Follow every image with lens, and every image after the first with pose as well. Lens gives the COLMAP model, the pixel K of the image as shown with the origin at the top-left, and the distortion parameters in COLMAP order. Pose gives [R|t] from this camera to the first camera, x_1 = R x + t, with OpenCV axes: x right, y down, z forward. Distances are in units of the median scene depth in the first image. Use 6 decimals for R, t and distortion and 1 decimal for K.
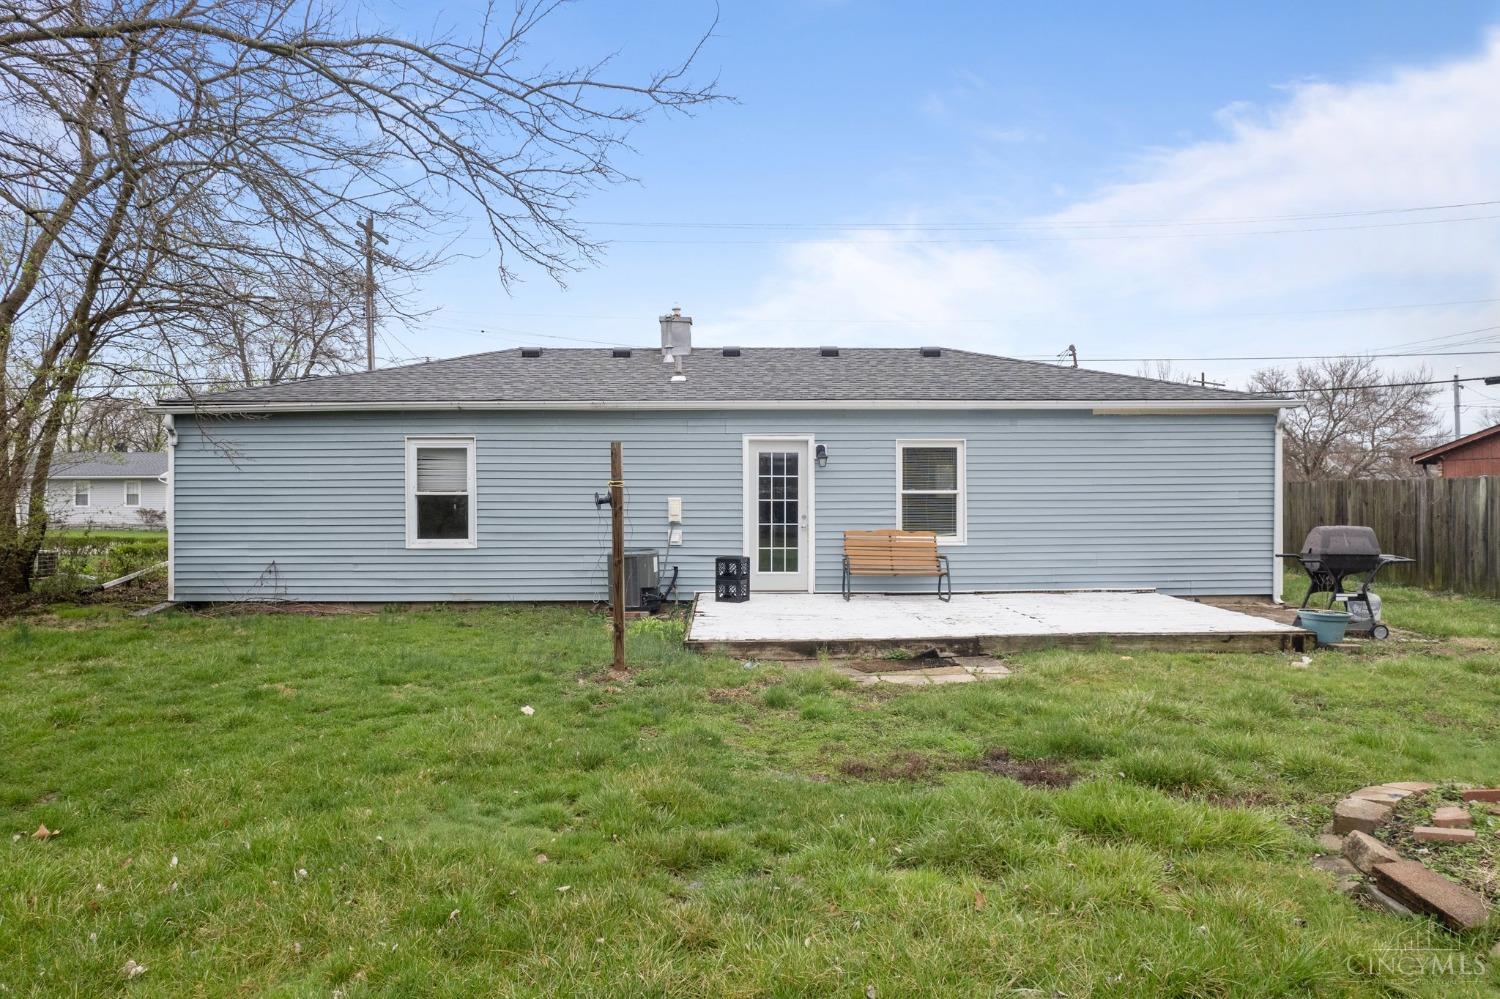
lens RADIAL K [[963.1, 0, 750.0], [0, 963.1, 499.5], [0, 0, 1]] dist [-0.078232, 0.060705]
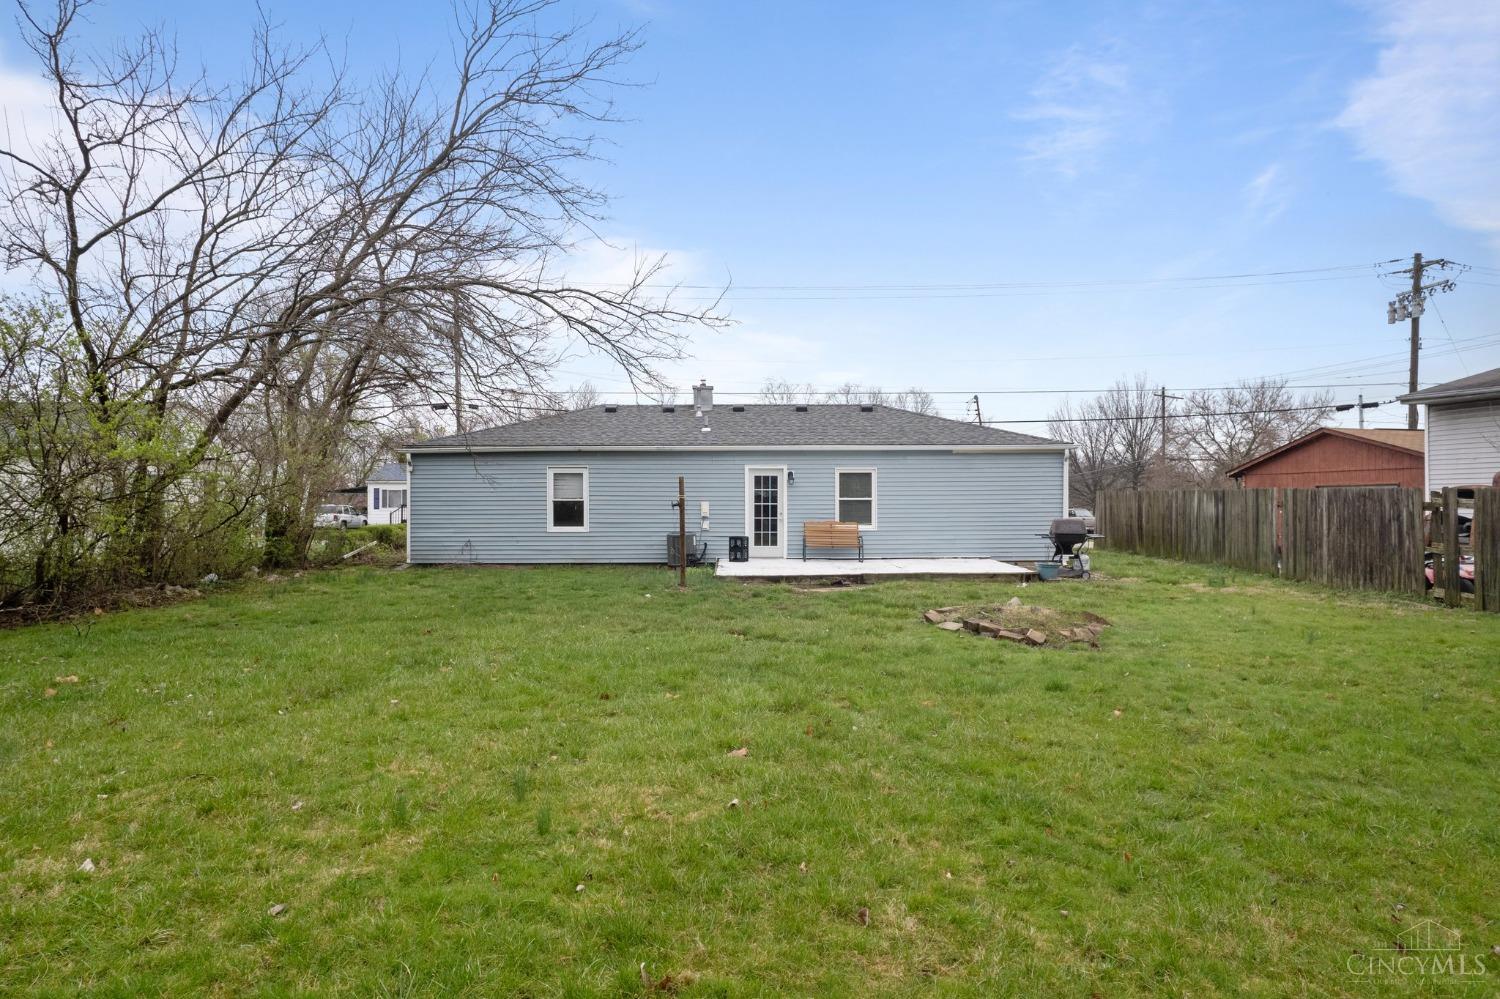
lens RADIAL K [[963.1, 0, 750.0], [0, 963.1, 499.5], [0, 0, 1]] dist [-0.078232, 0.060705]
pose [[0.999961, 0.000768, -0.008804, 0.016690], [-0.000774, 0.999999, -0.000656, -0.005878], [0.008803, 0.000663, 0.999961, -0.707308]]
